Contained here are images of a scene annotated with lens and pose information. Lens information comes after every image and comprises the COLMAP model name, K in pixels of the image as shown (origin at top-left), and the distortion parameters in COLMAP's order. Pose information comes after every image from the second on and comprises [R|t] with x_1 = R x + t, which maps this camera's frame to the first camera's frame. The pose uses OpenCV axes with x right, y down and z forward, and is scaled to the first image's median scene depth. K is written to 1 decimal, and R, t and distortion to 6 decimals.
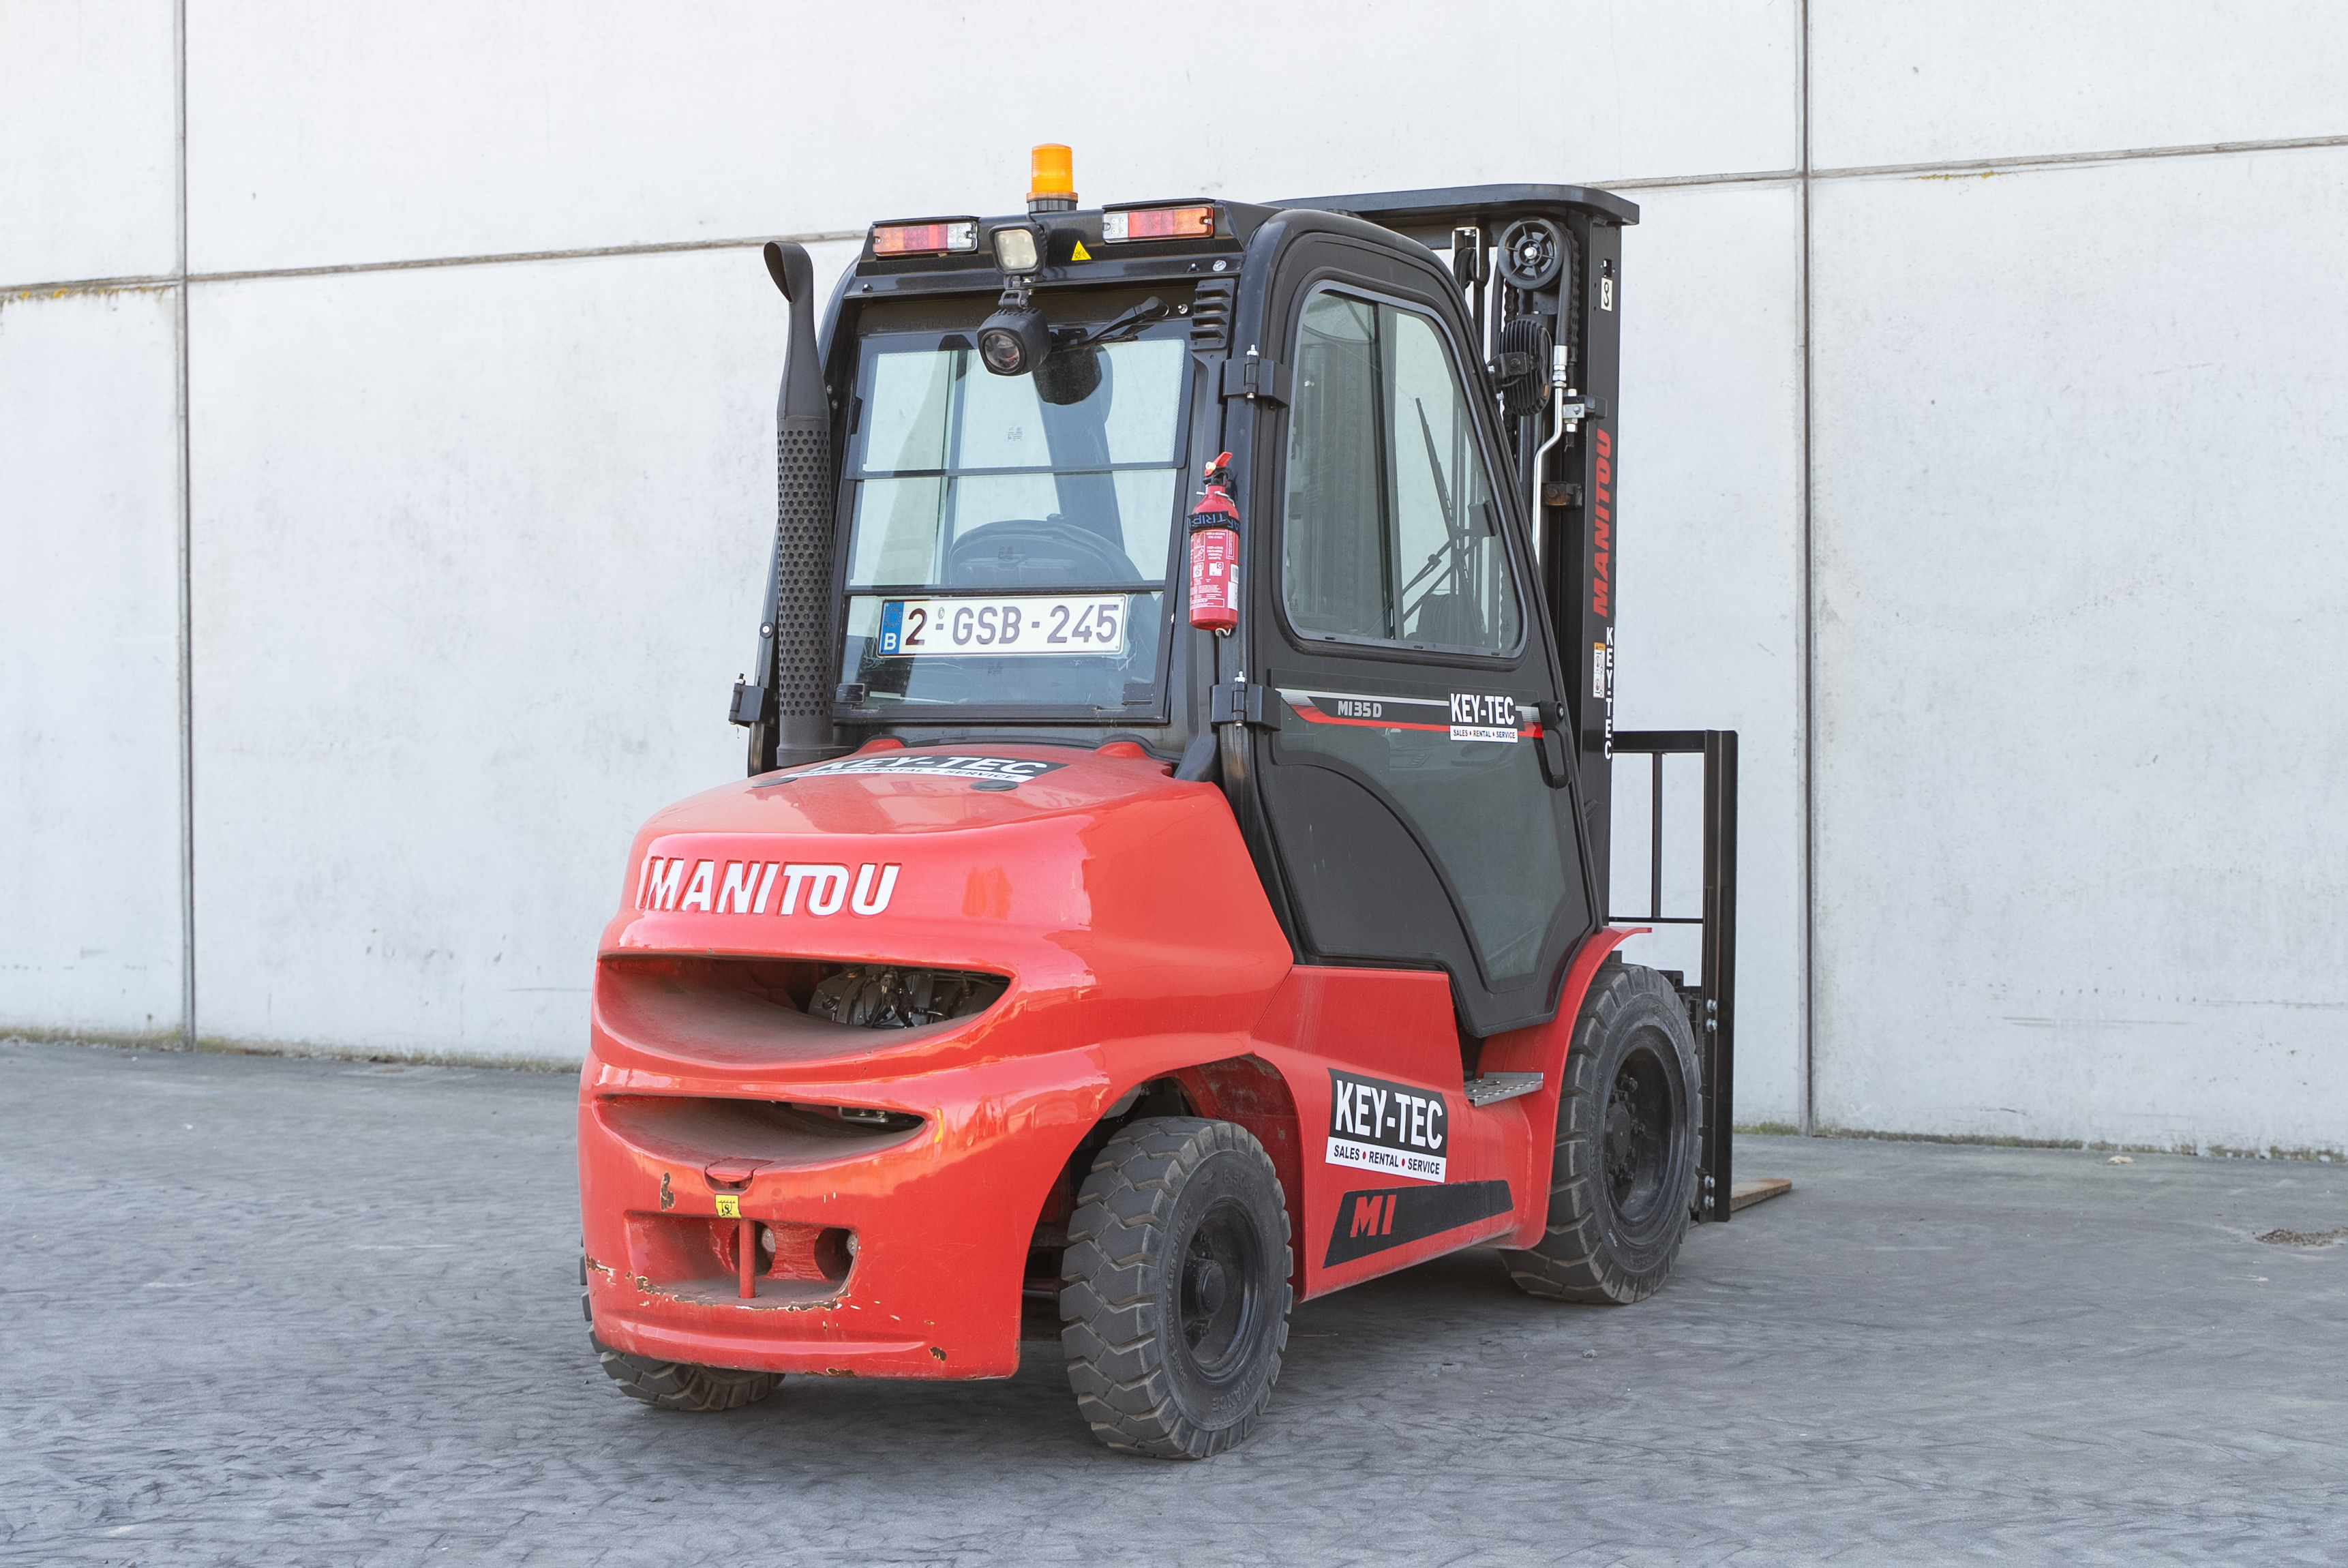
lens RADIAL K [[3882.7, 0, 1344.3], [0, 3882.7, 750.7], [0, 0, 1]] dist [0.007602, -0.068257]
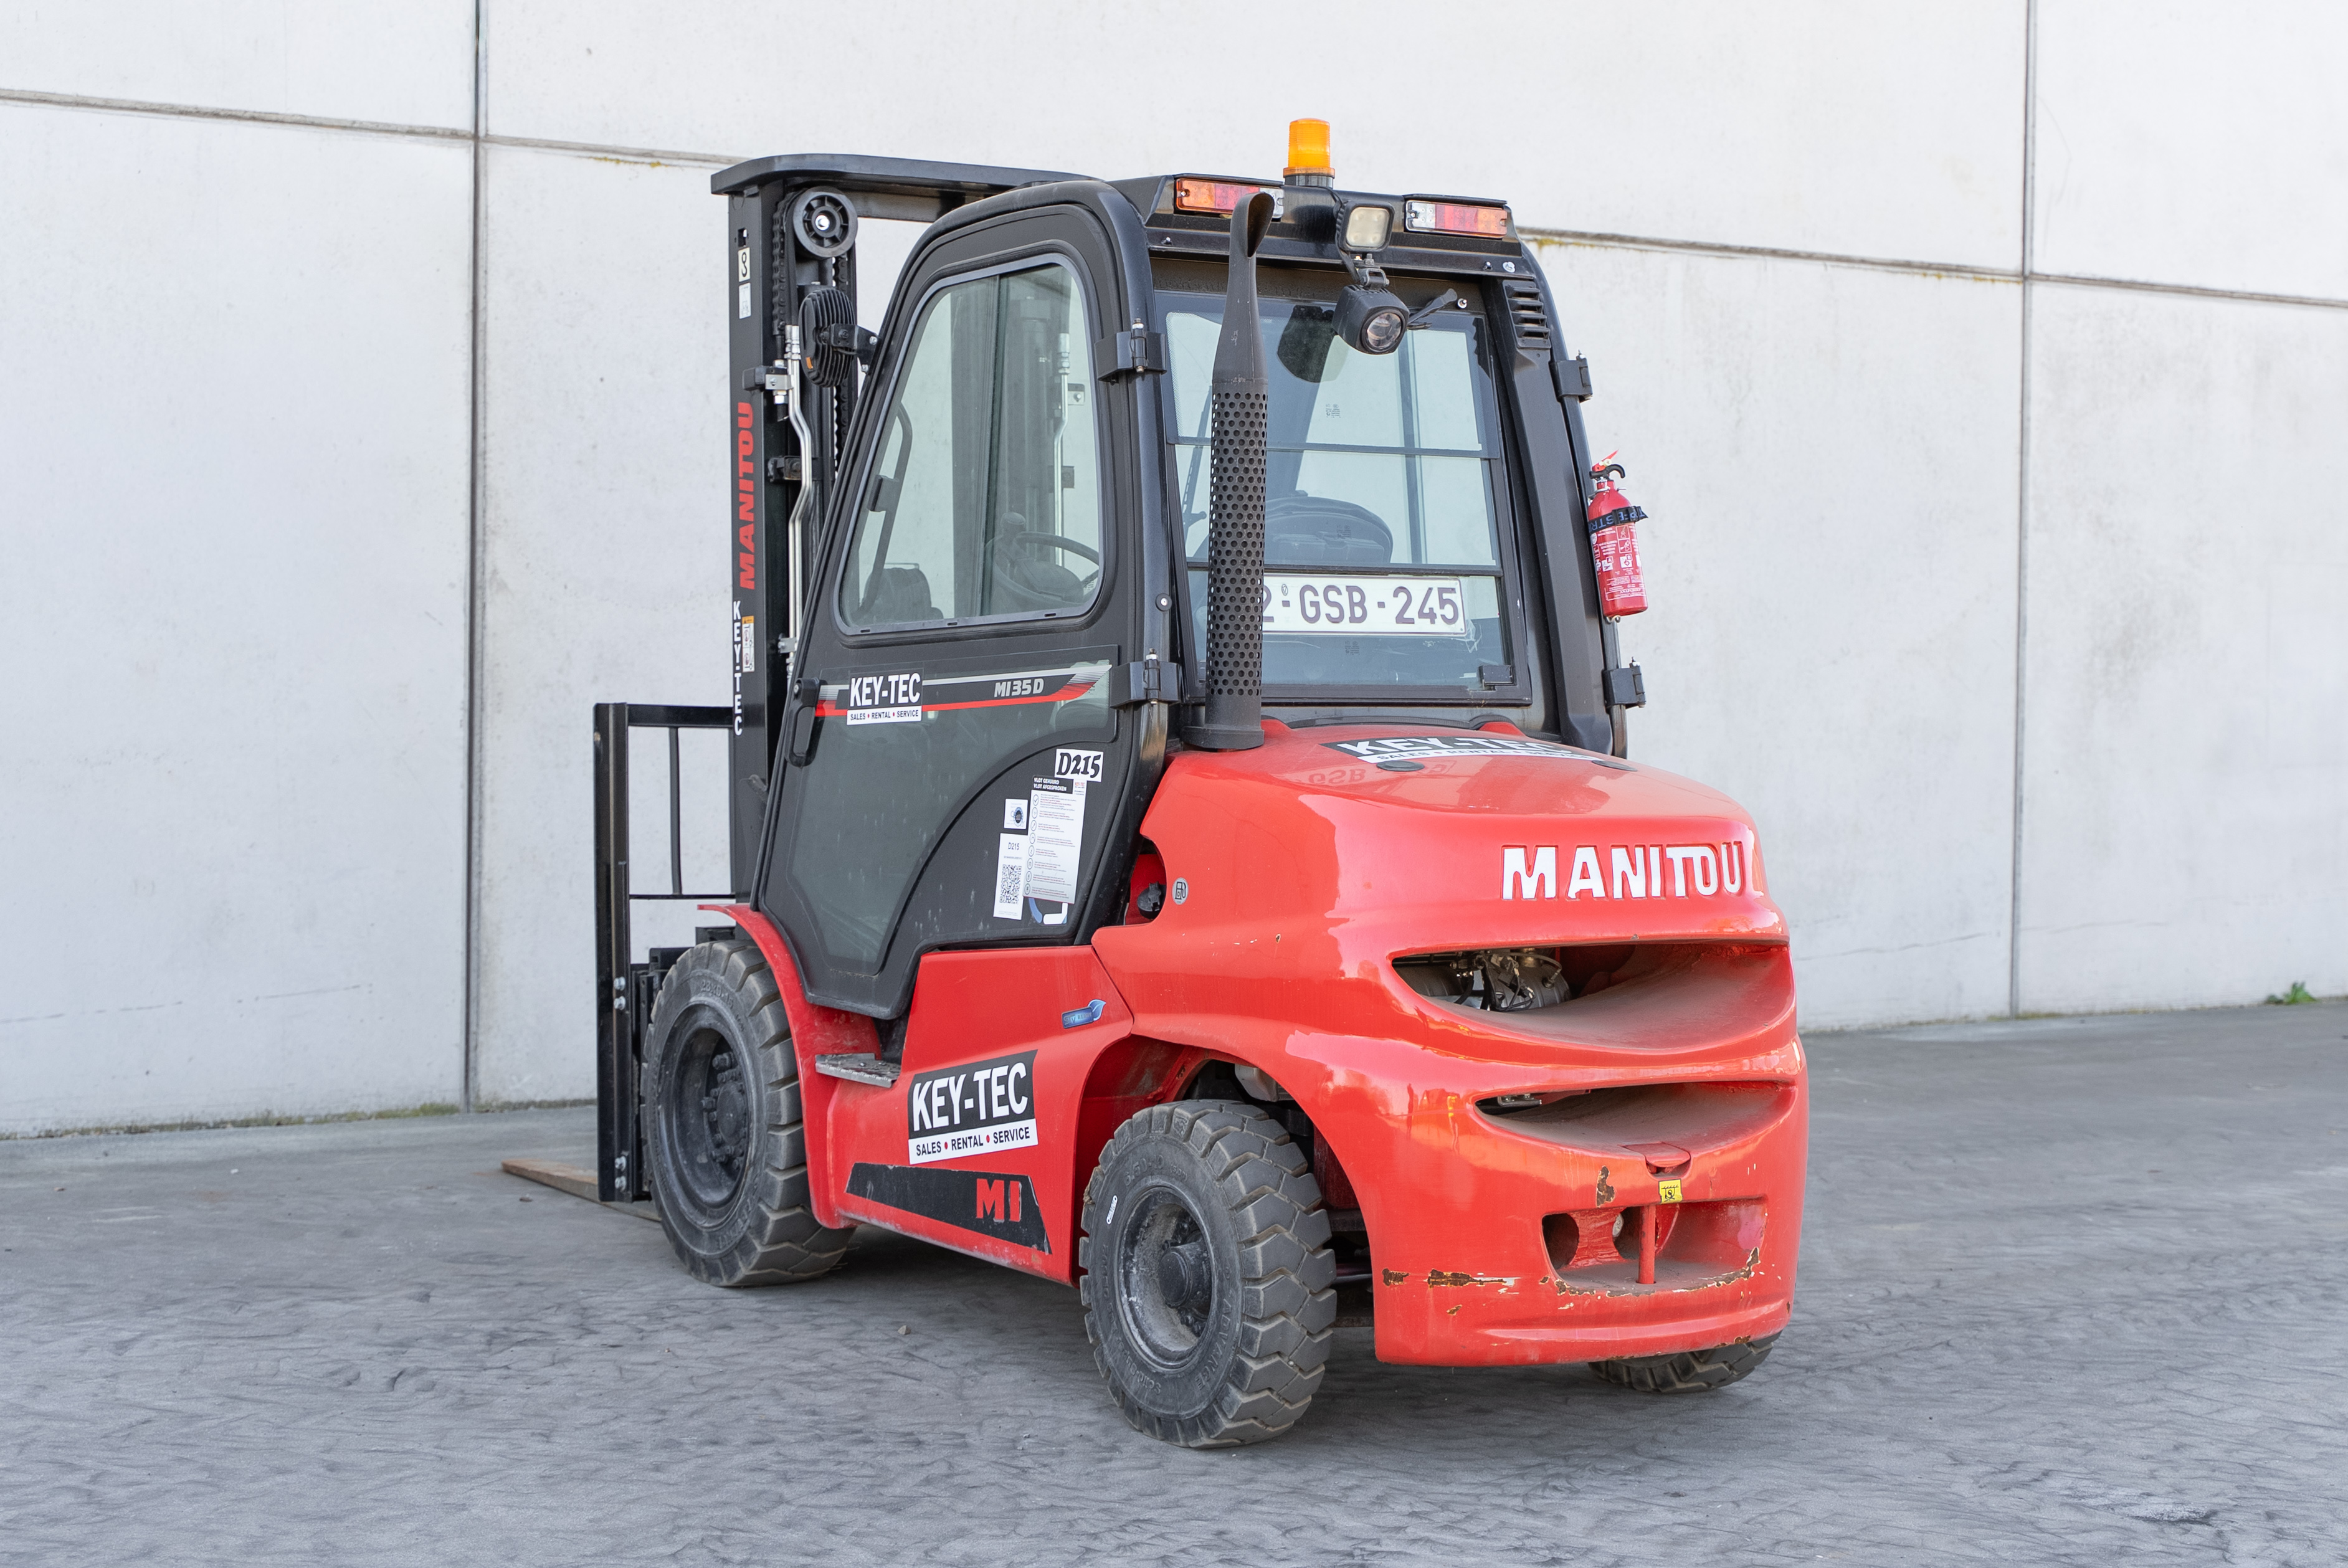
lens RADIAL K [[3779.4, 0, 1175.0], [0, 3779.4, 718.4], [0, 0, 1]] dist [-0.003339, 0.021541]
pose [[0.521494, -0.003505, 0.853248, -0.930911], [0.000367, 0.999992, 0.003883, -0.006956], [-0.853255, -0.001712, 0.521492, 0.533806]]
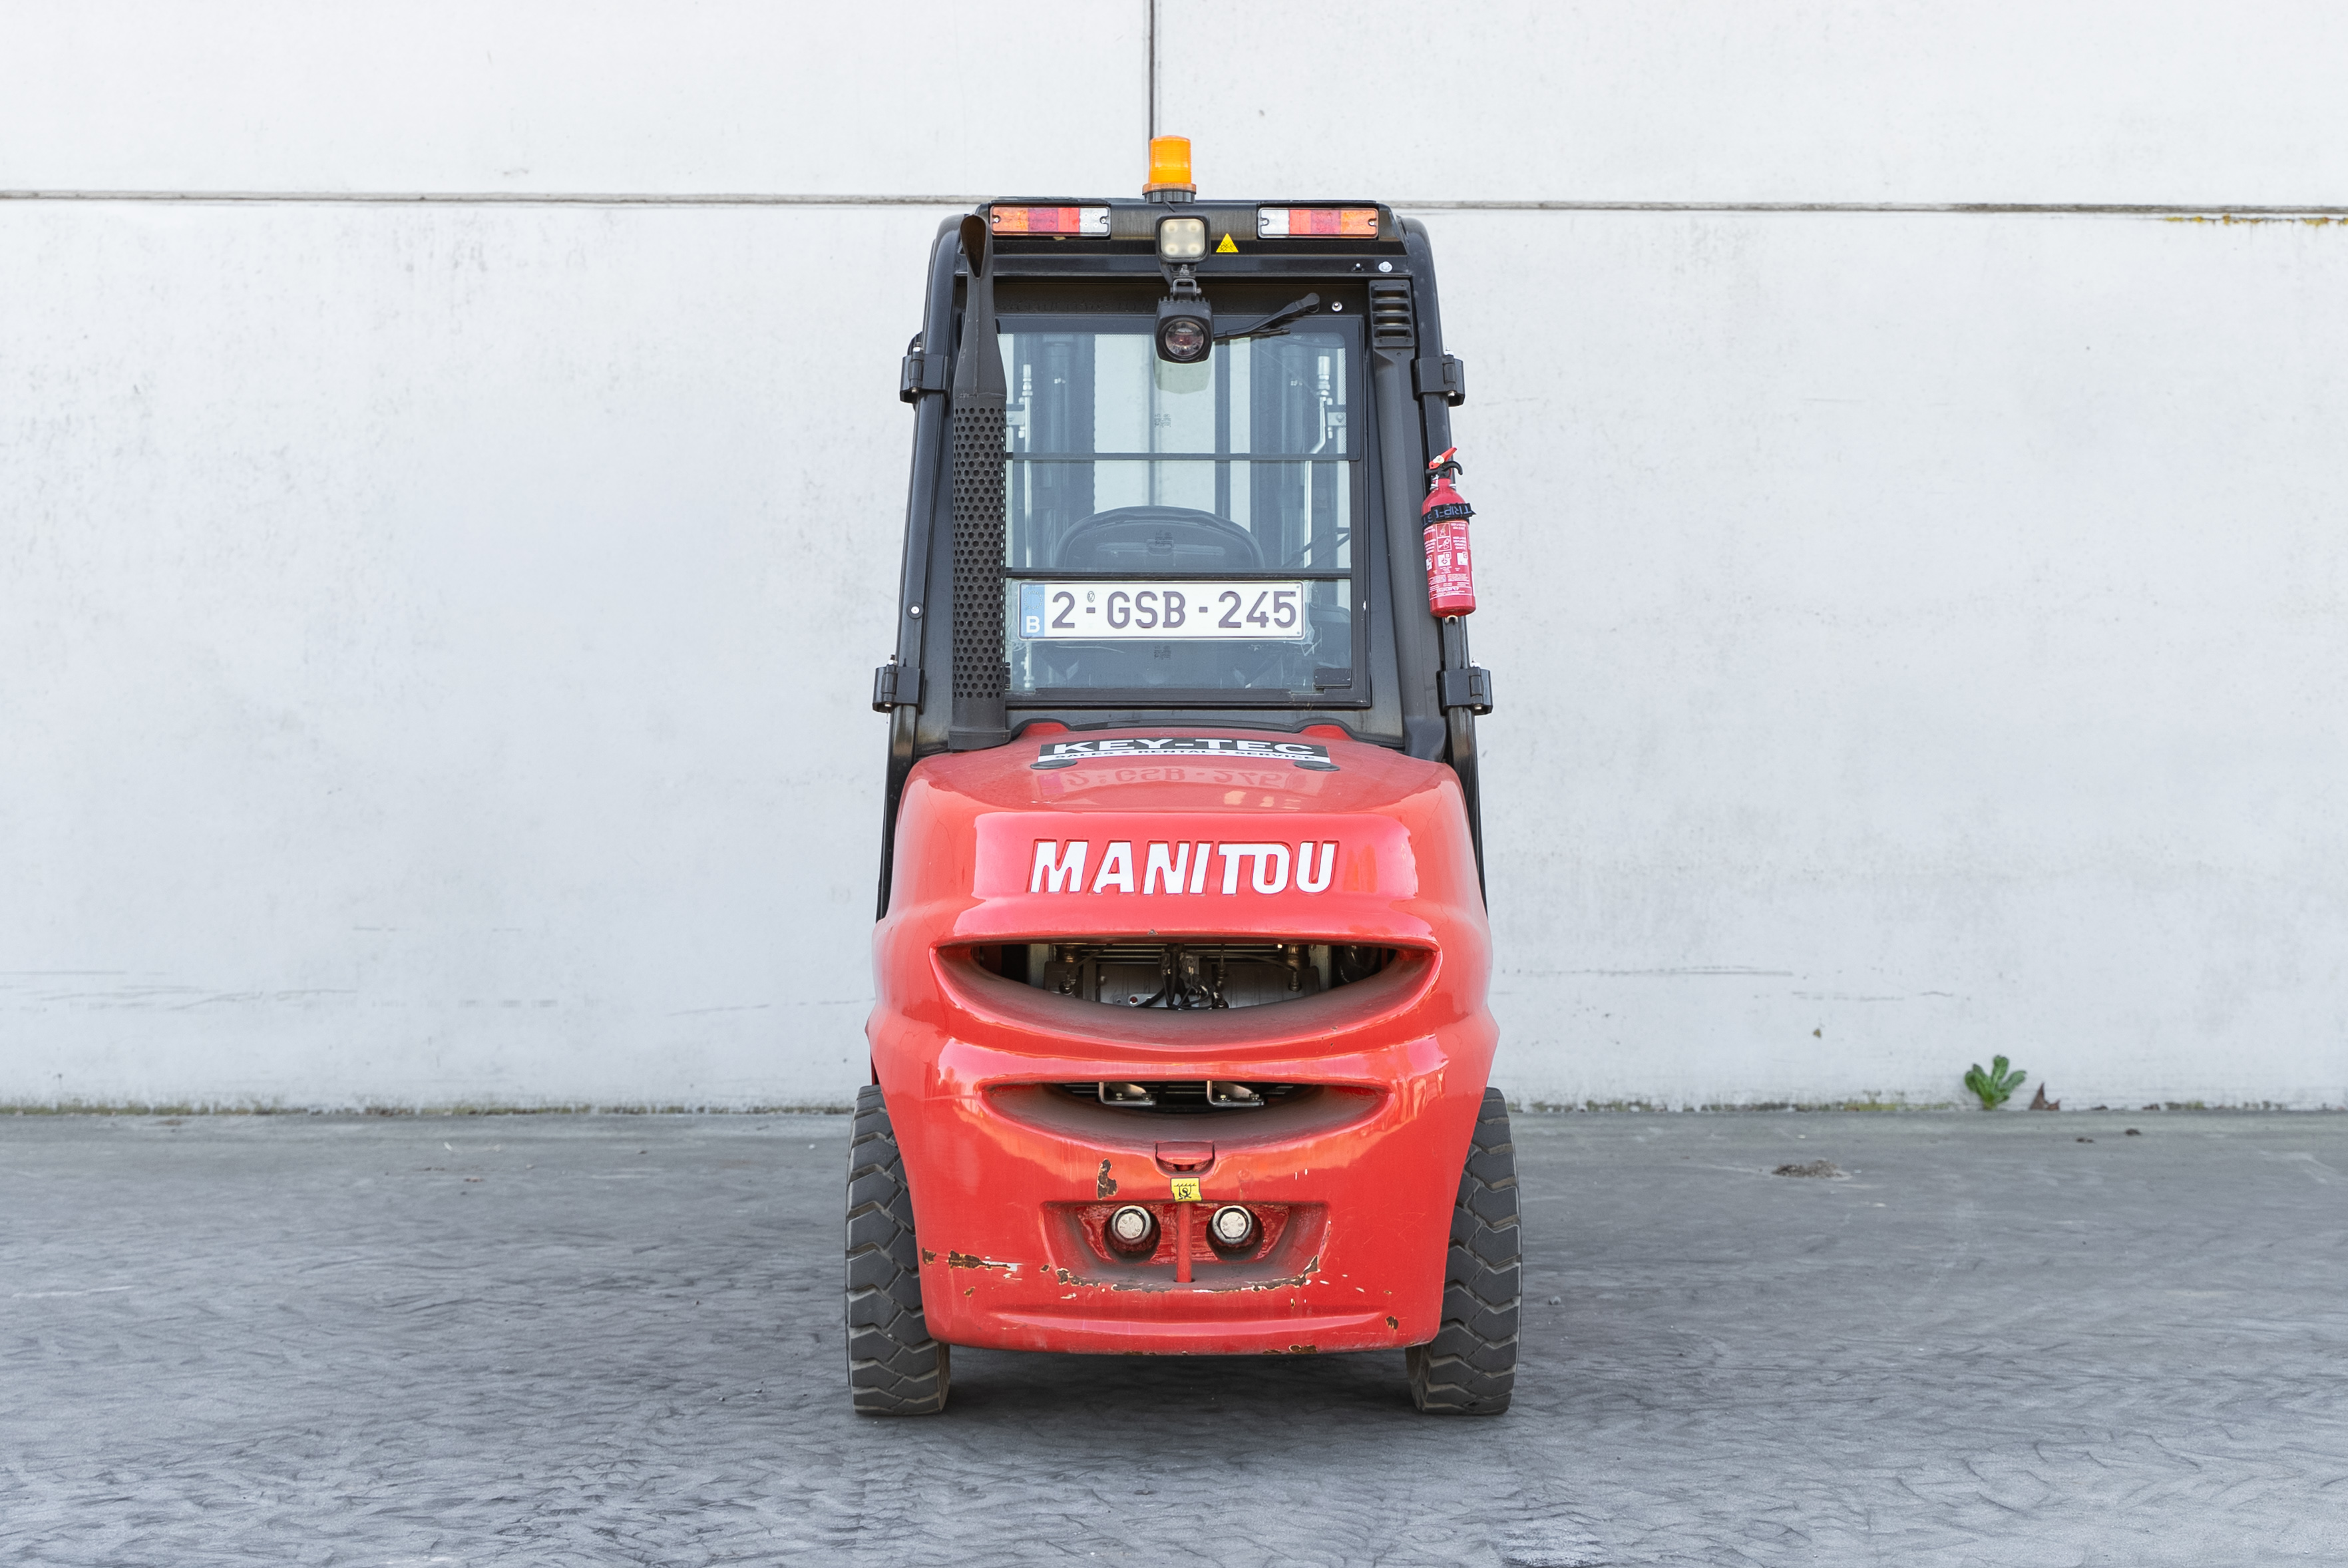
lens RADIAL K [[3785.7, 0, 1209.6], [0, 3785.7, 712.6], [0, 0, 1]] dist [0.002596, -0.019099]
pose [[0.883540, 0.004806, 0.468332, -0.536156], [0.002299, 0.999891, -0.014598, 0.008734], [-0.468351, 0.013975, 0.883432, 0.126860]]
